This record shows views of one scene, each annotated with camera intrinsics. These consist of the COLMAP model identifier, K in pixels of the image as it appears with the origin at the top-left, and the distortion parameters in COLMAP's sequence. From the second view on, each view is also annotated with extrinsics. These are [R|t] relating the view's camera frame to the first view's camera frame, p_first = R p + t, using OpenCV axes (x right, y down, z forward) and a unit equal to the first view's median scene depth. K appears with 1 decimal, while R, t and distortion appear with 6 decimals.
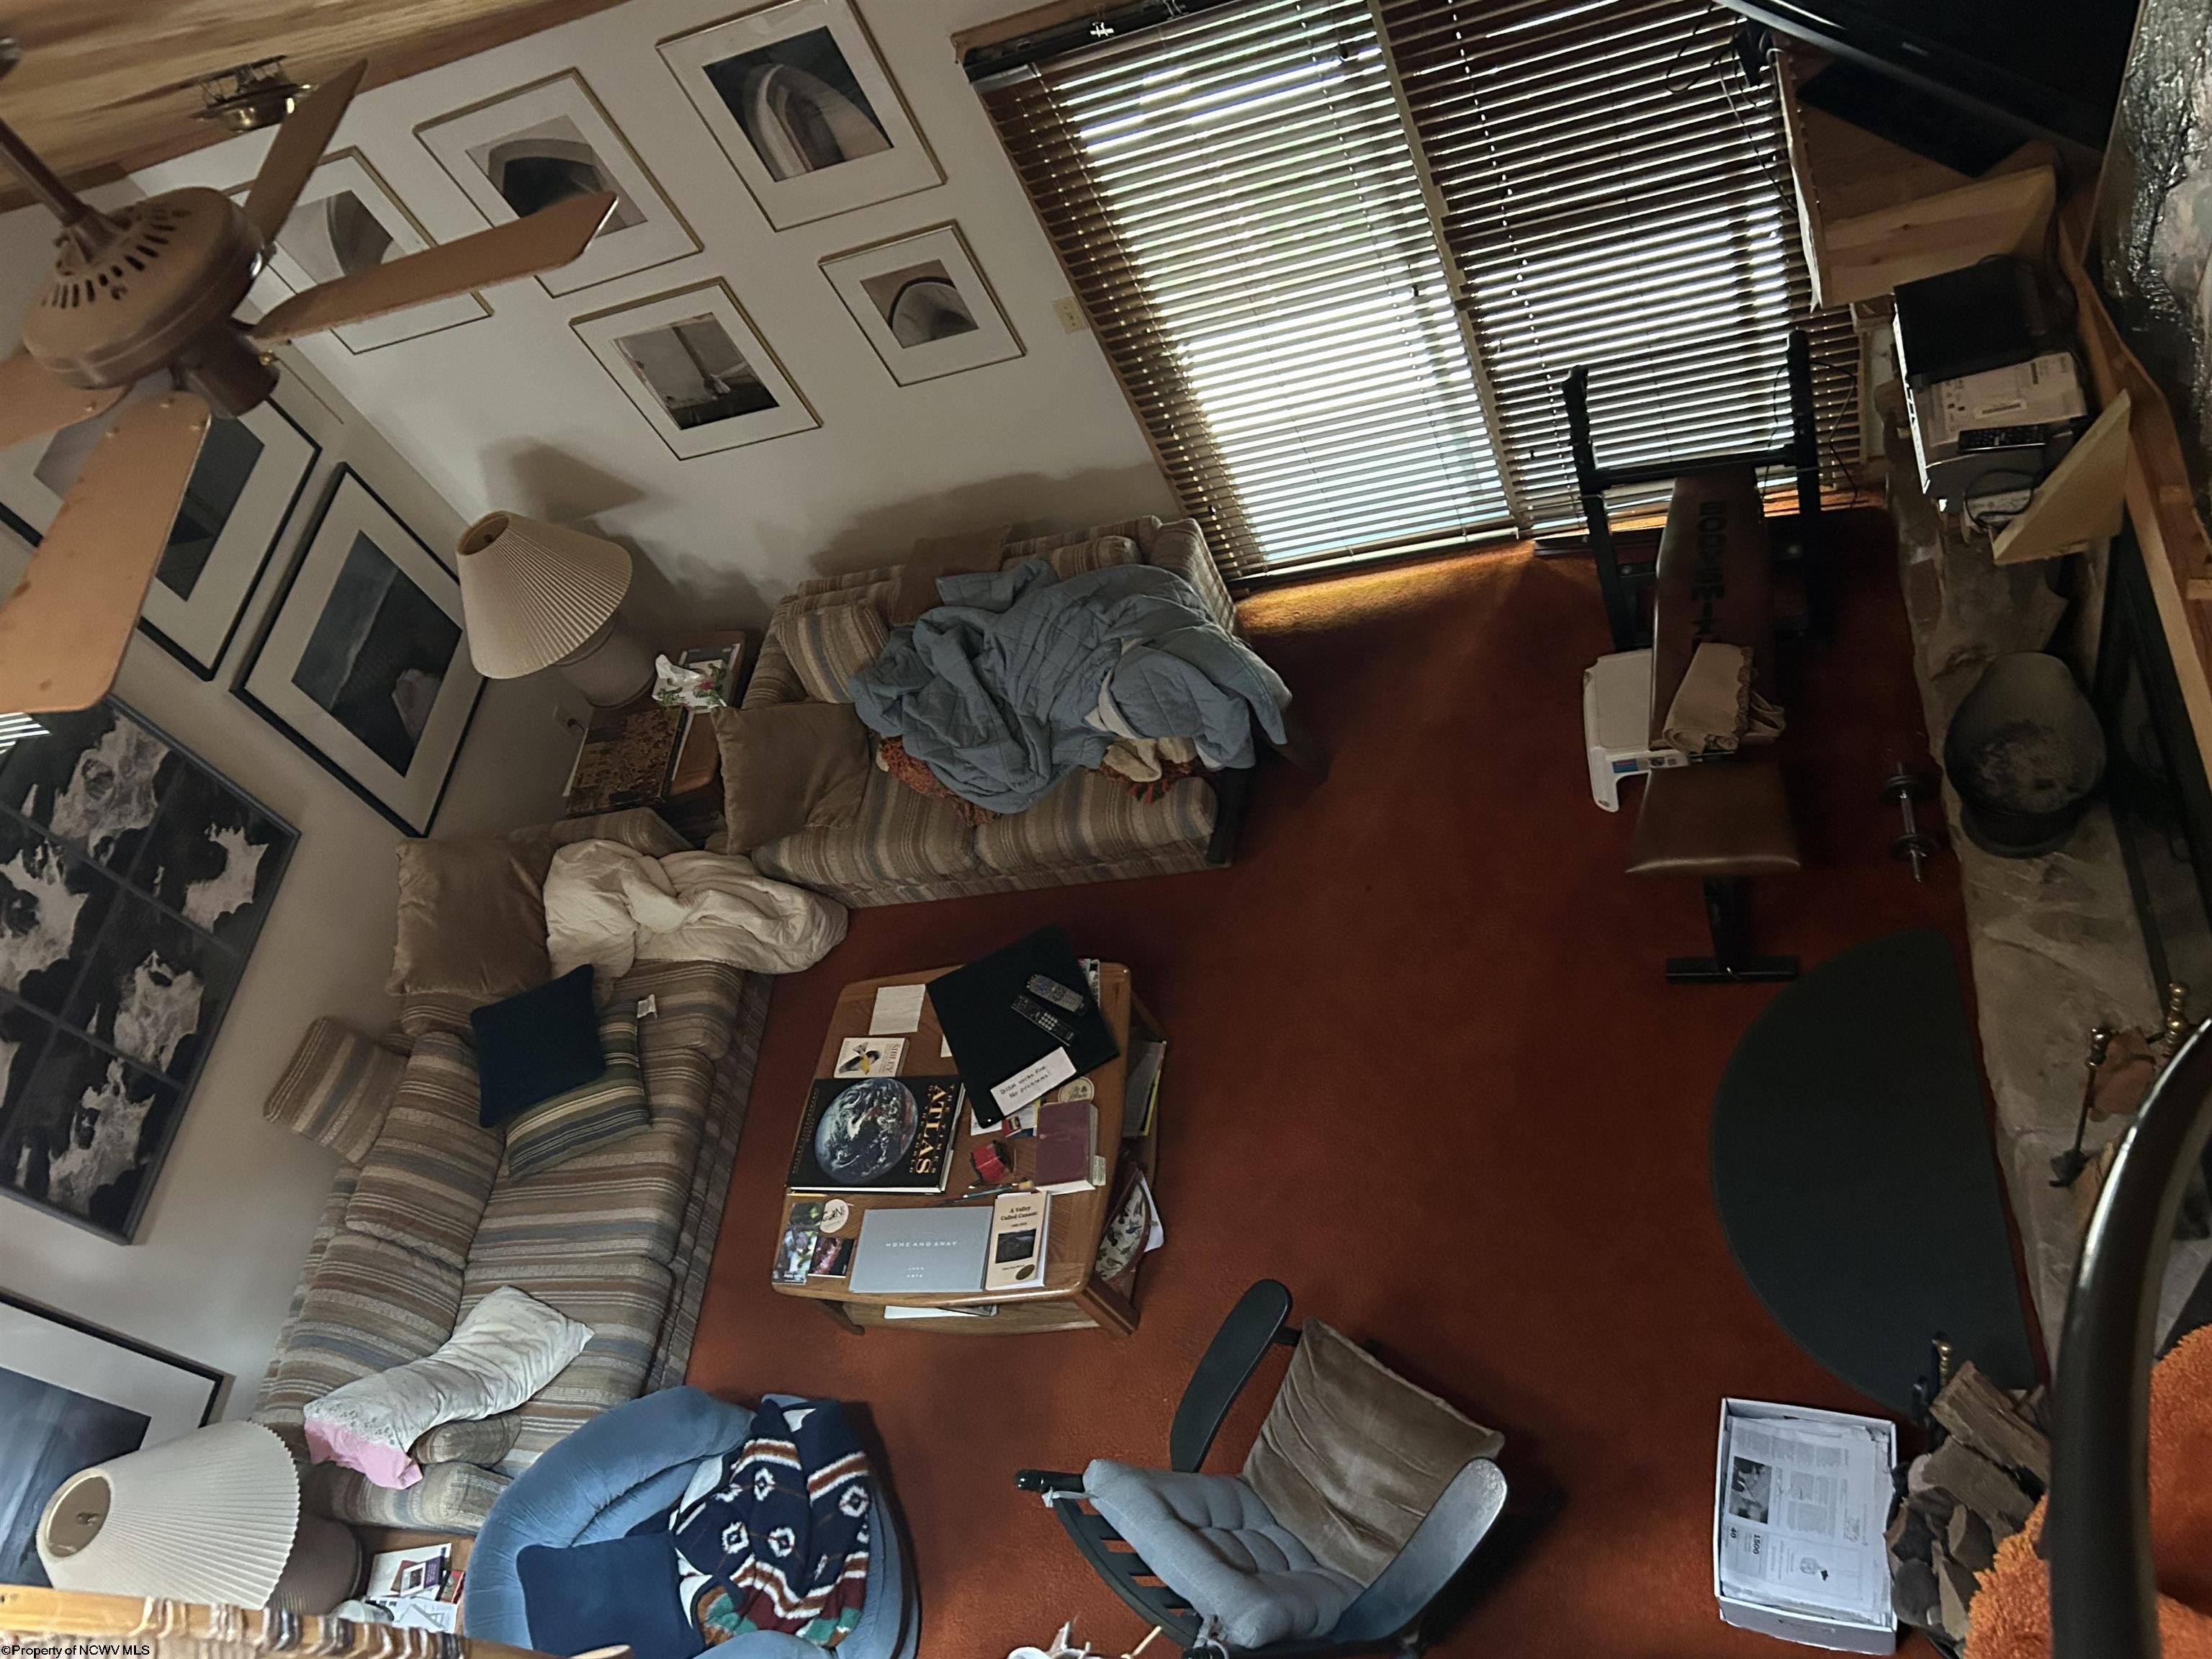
lens RADIAL K [[1672.3, 0, 1109.6], [0, 1672.3, 831.1], [0, 0, 1]] dist [0.004942, -0.002504]
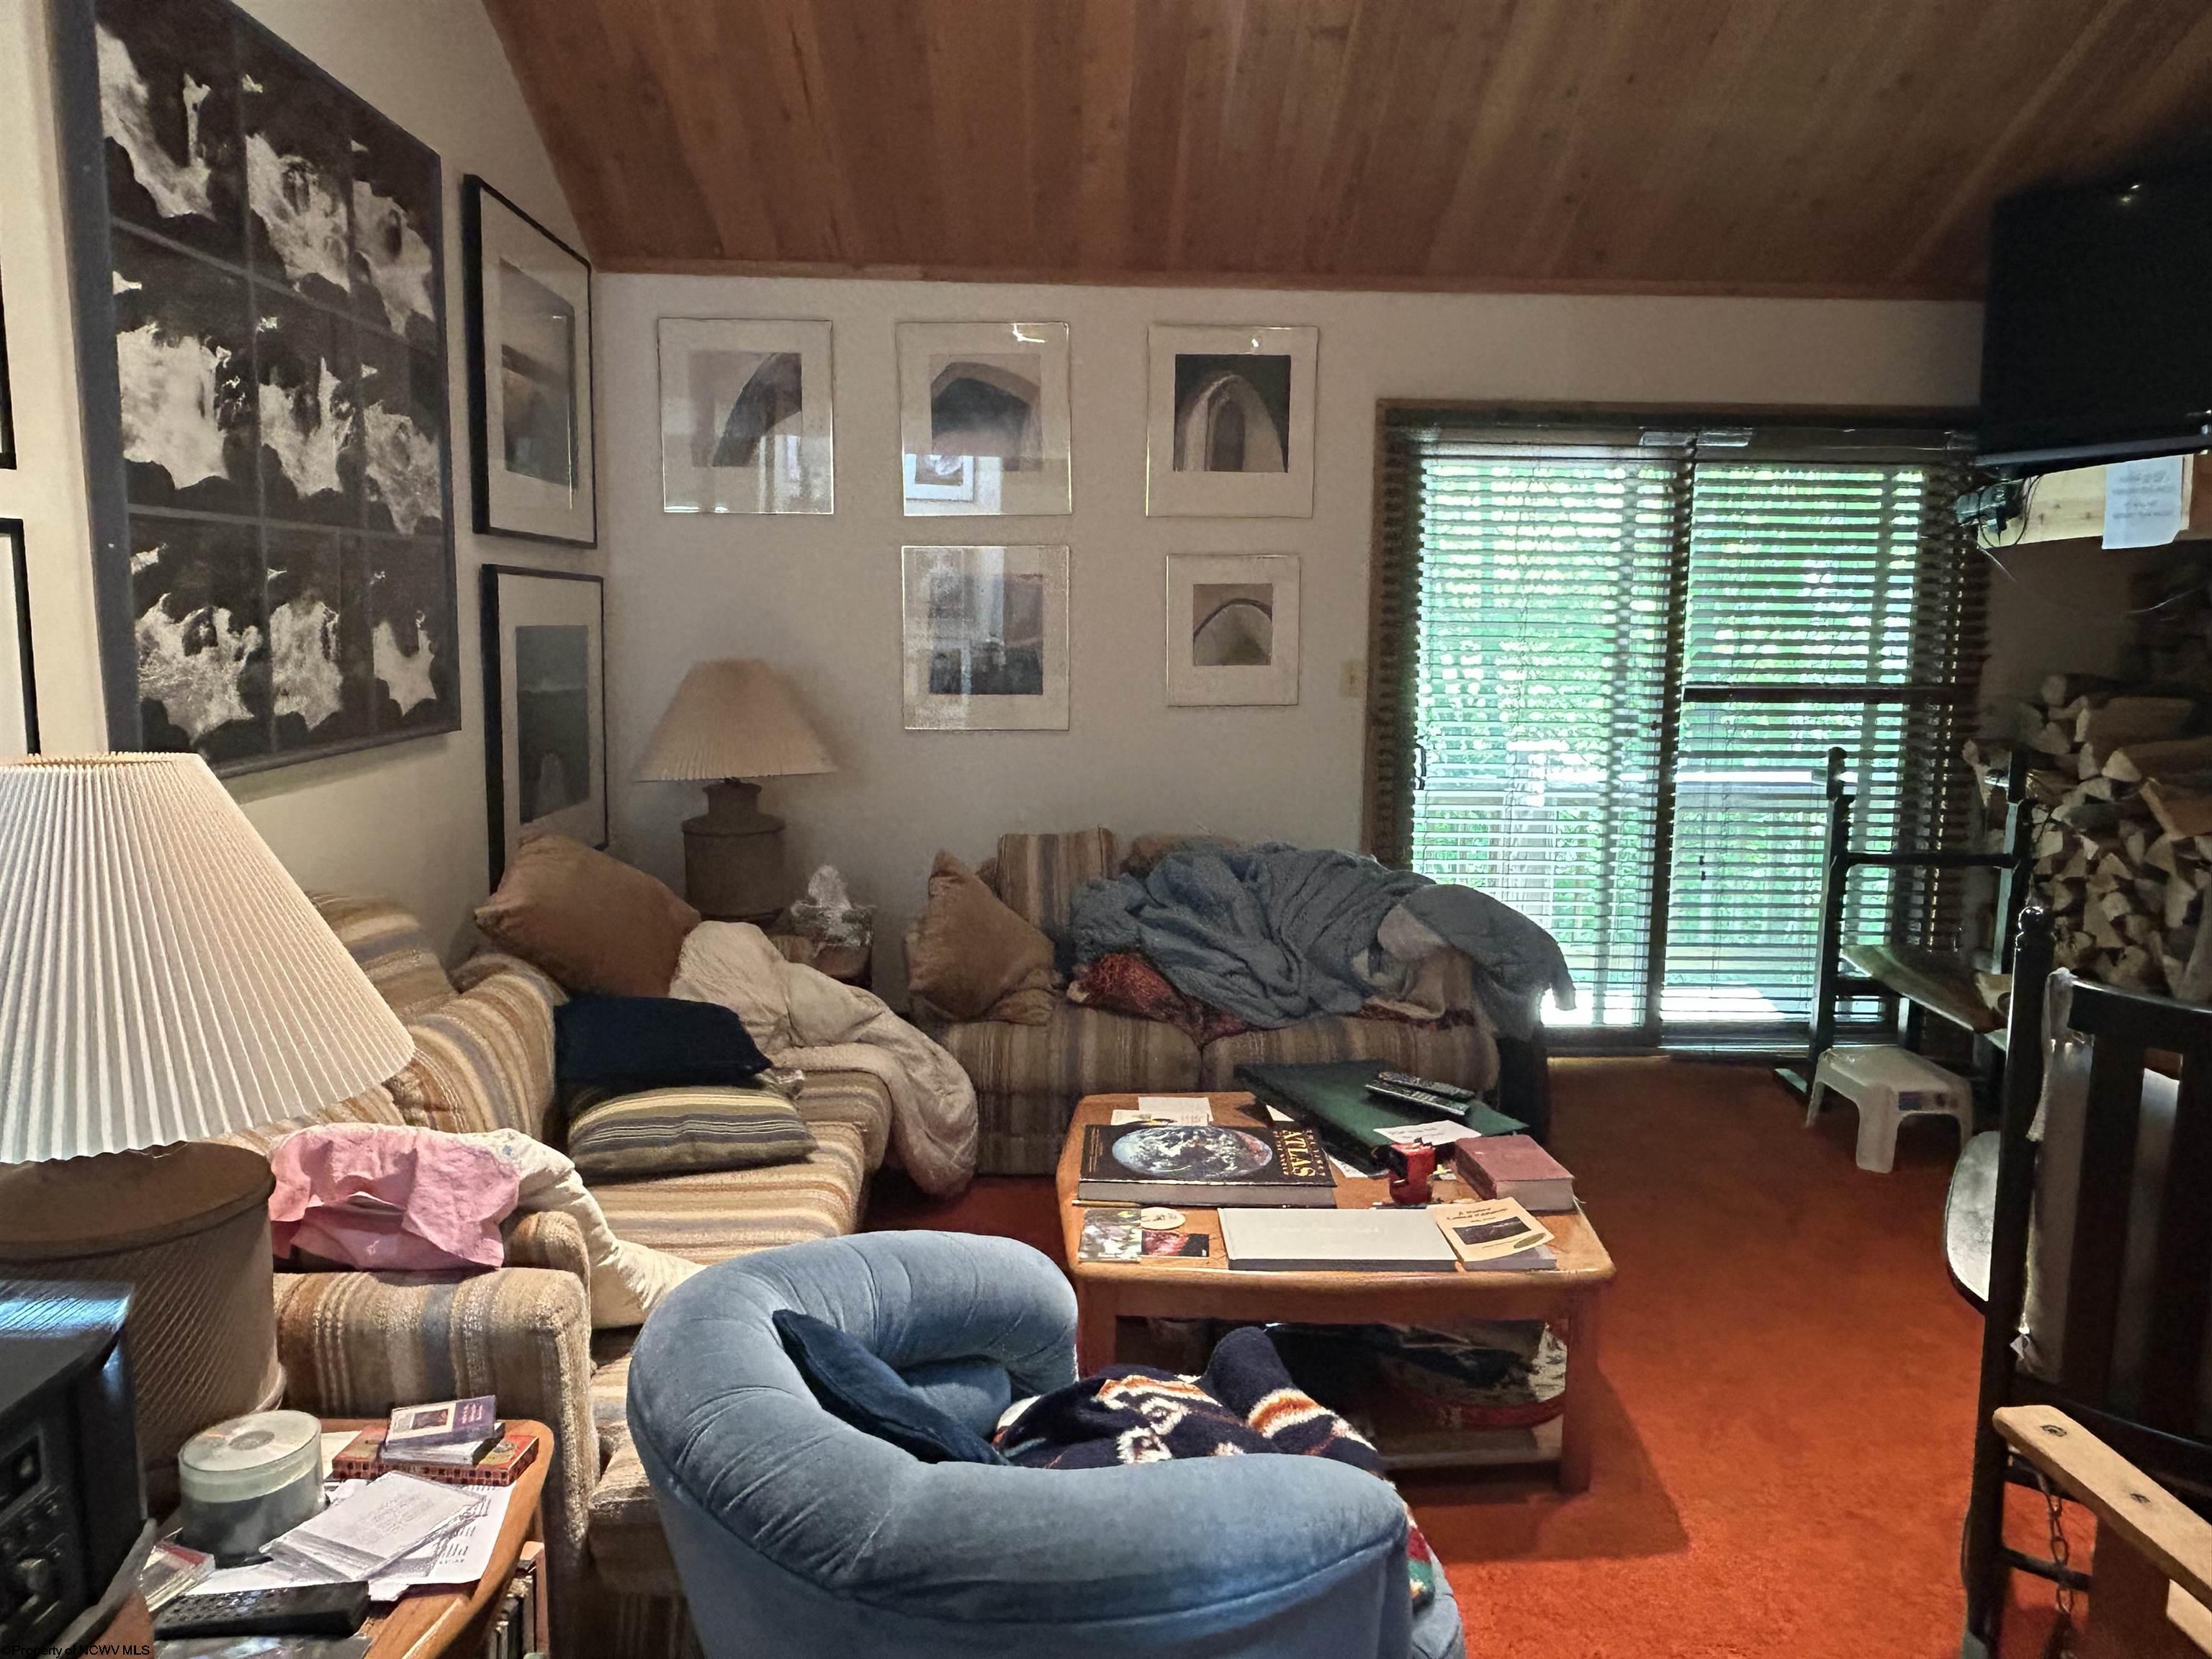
lens RADIAL K [[1503.4, 0, 1117.6], [0, 1503.4, 822.9], [0, 0, 1]] dist [0.009545, -0.017814]
pose [[0.920592, 0.346961, 0.179244, -0.340629], [-0.097909, 0.649377, -0.754138, 0.578348], [-0.378053, 0.676704, 0.631782, 0.514512]]
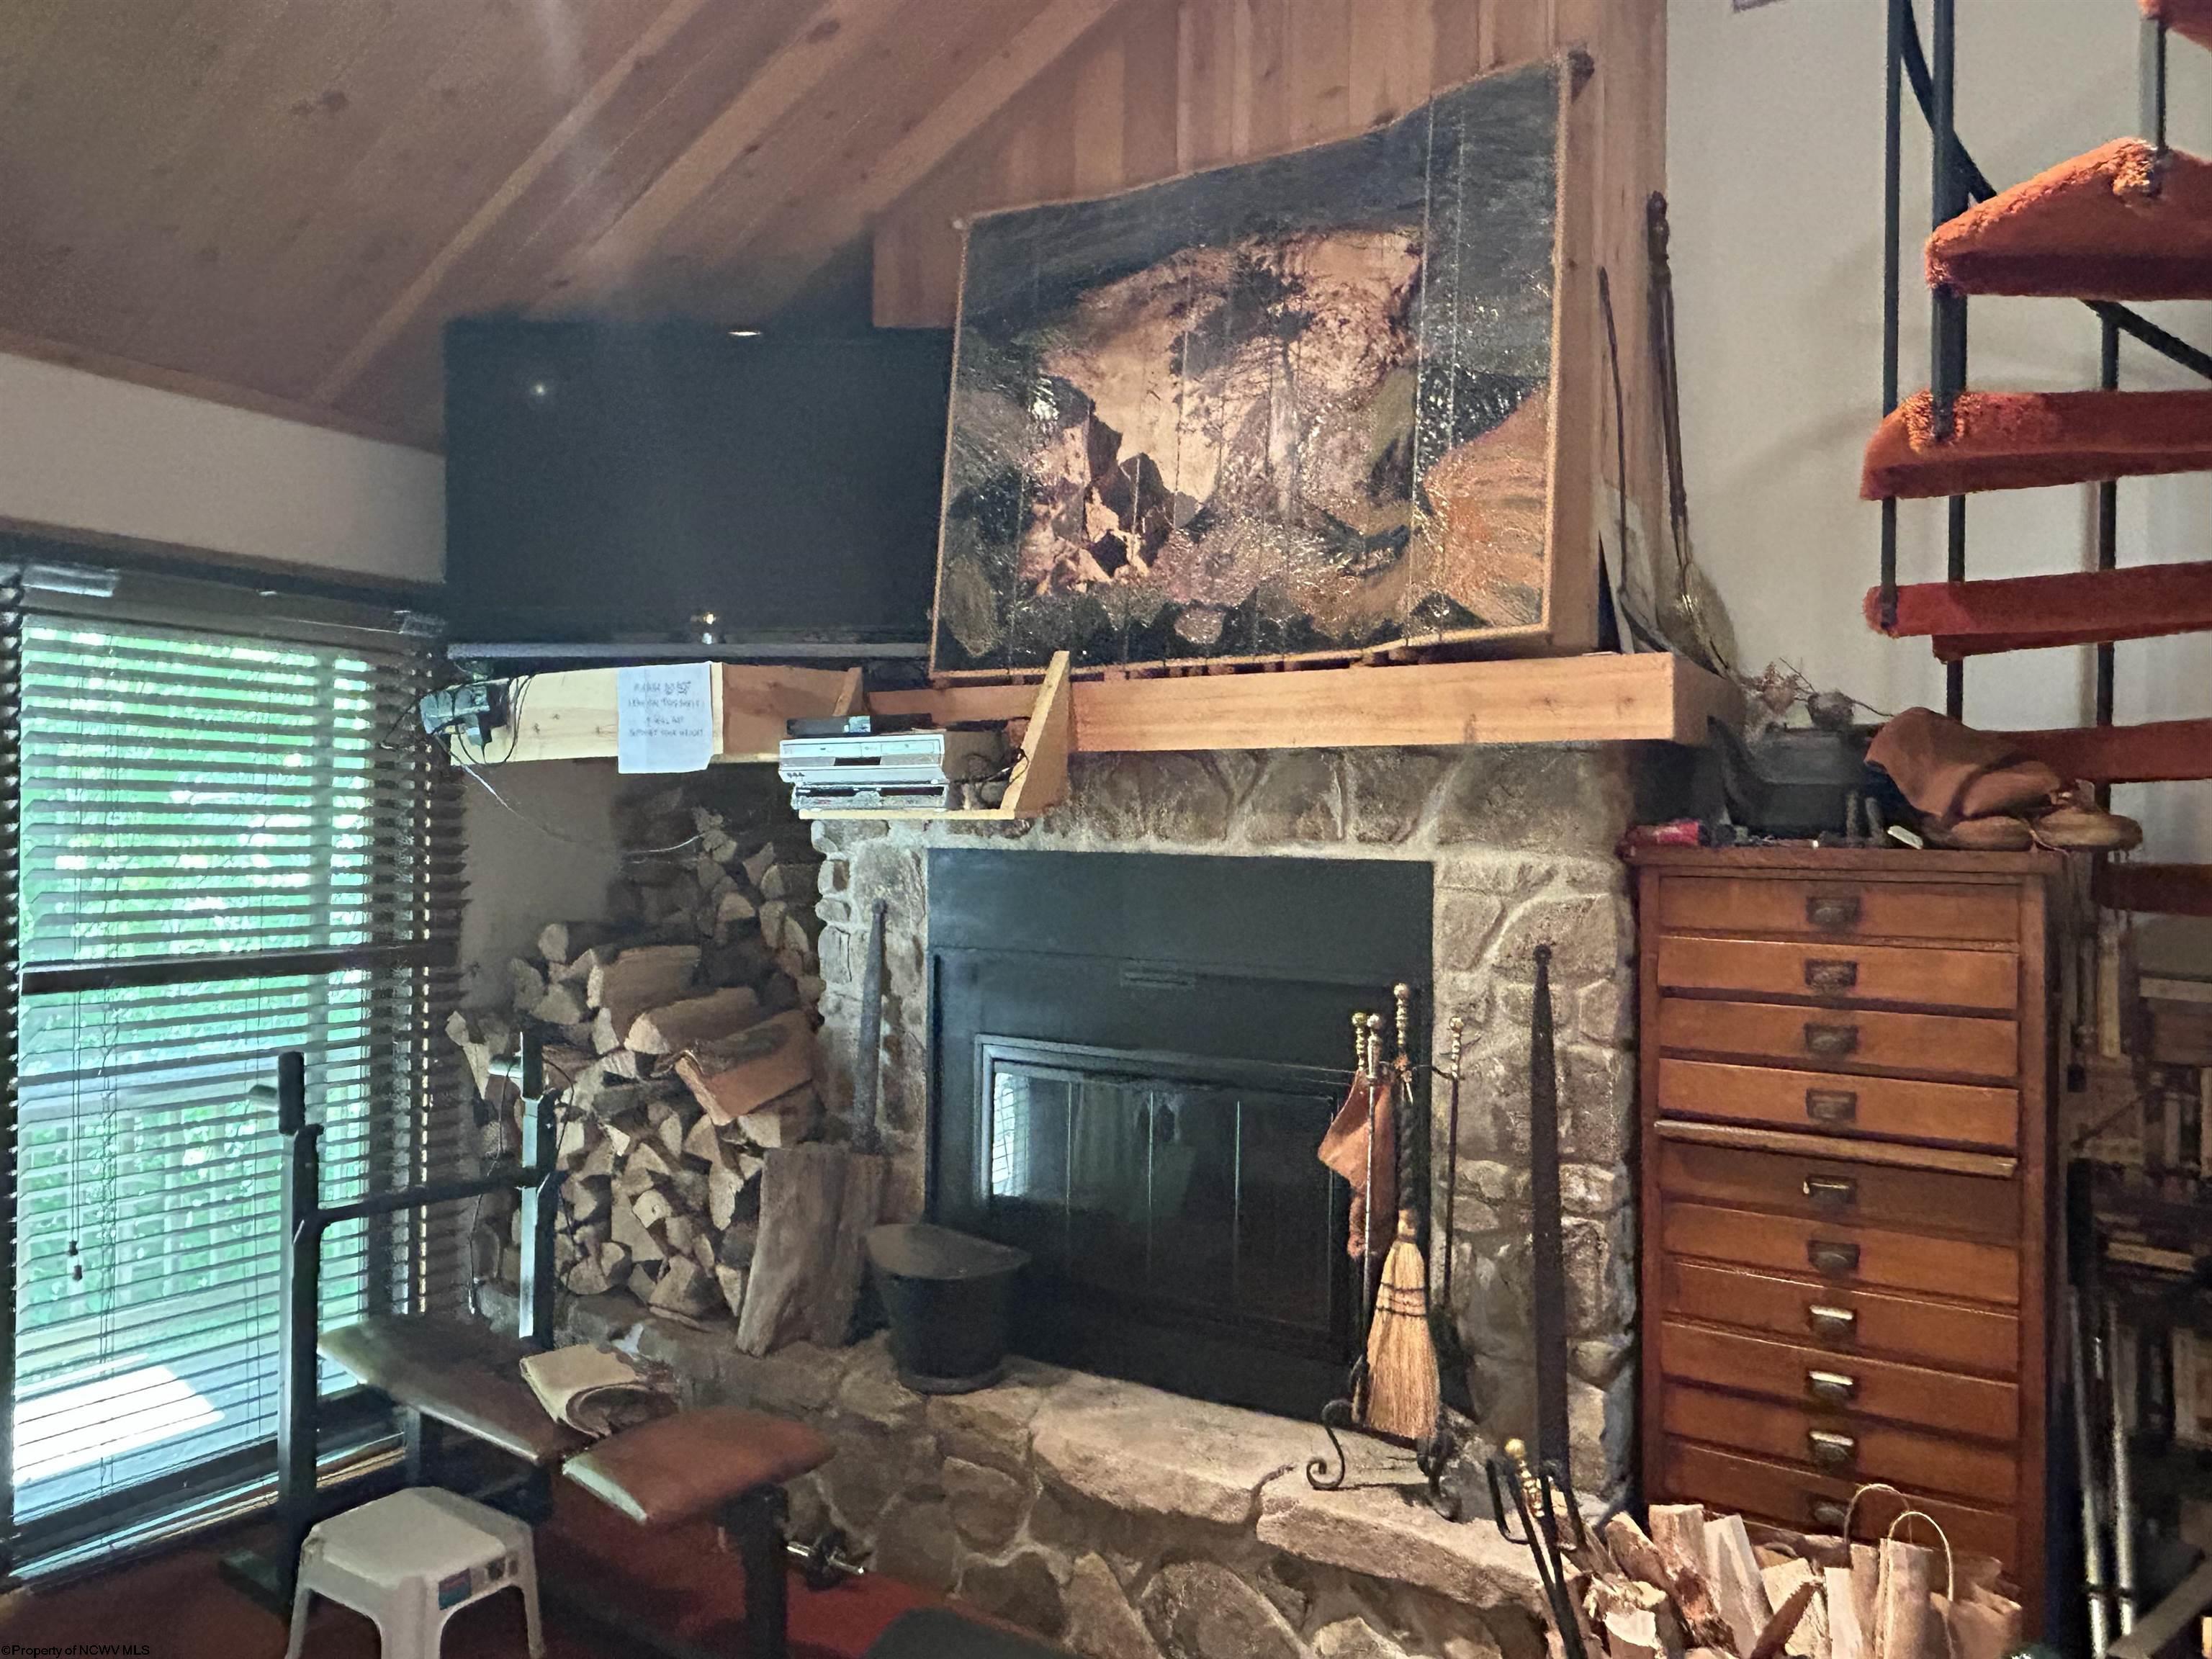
lens RADIAL K [[1503.4, 0, 1101.2], [0, 1503.4, 836.1], [0, 0, 1]] dist [0.009545, -0.017814]
pose [[0.397419, 0.362851, 0.842851, -0.193587], [0.639601, 0.549090, -0.537969, 0.281327], [-0.658003, 0.752888, -0.013861, 0.632139]]
